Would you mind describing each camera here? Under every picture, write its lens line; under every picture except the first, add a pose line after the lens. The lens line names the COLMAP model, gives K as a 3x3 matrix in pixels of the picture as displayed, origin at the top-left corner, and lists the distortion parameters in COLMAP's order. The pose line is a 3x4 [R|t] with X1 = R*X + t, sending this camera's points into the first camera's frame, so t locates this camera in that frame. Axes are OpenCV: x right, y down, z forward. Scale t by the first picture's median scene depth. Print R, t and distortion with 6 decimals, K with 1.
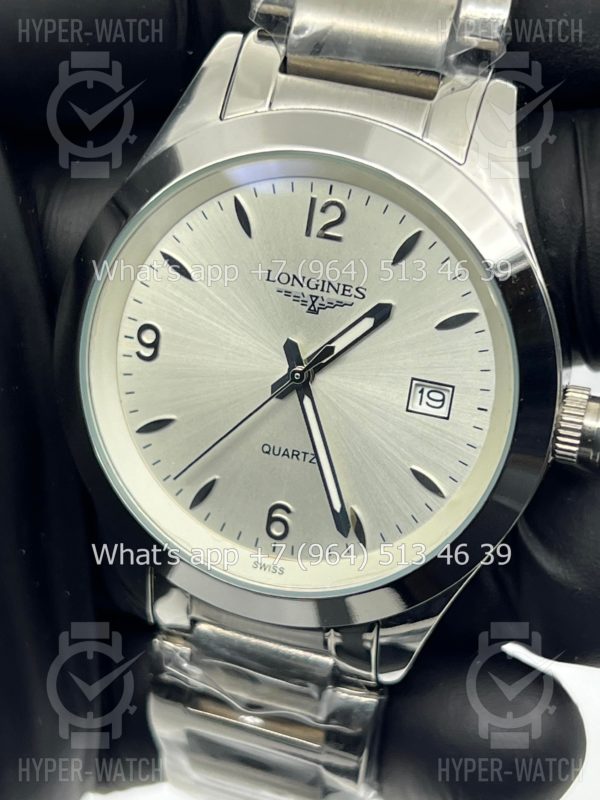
lens RADIAL K [[2155.2, 0, 303.1], [0, 2155.2, 401.1], [0, 0, 1]] dist [0.254164, 0.000000]
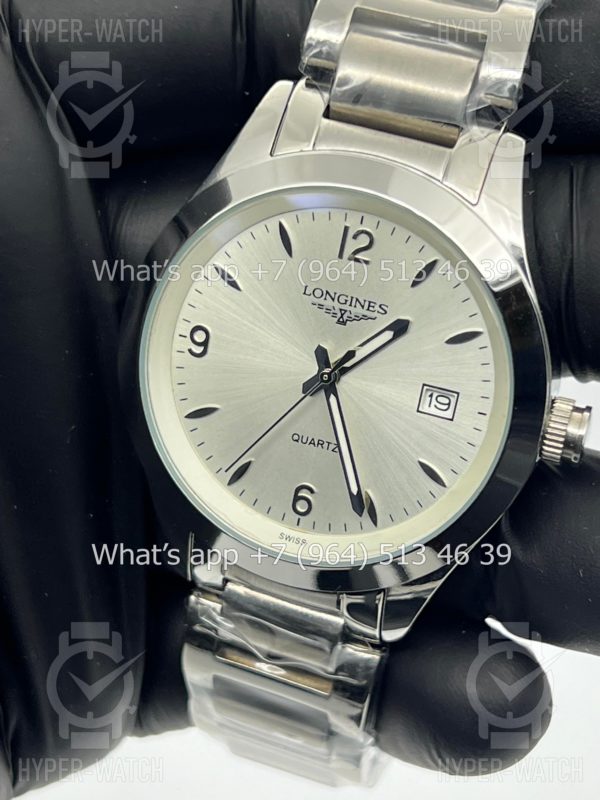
lens RADIAL K [[2155.2, 0, 299.4], [0, 2155.2, 394.6], [0, 0, 1]] dist [0.254164, 0.000000]
pose [[0.998789, 0.049029, -0.004002, -0.011712], [-0.048977, 0.998726, 0.012184, -0.015623], [0.004595, -0.011974, 0.999918, -0.170935]]
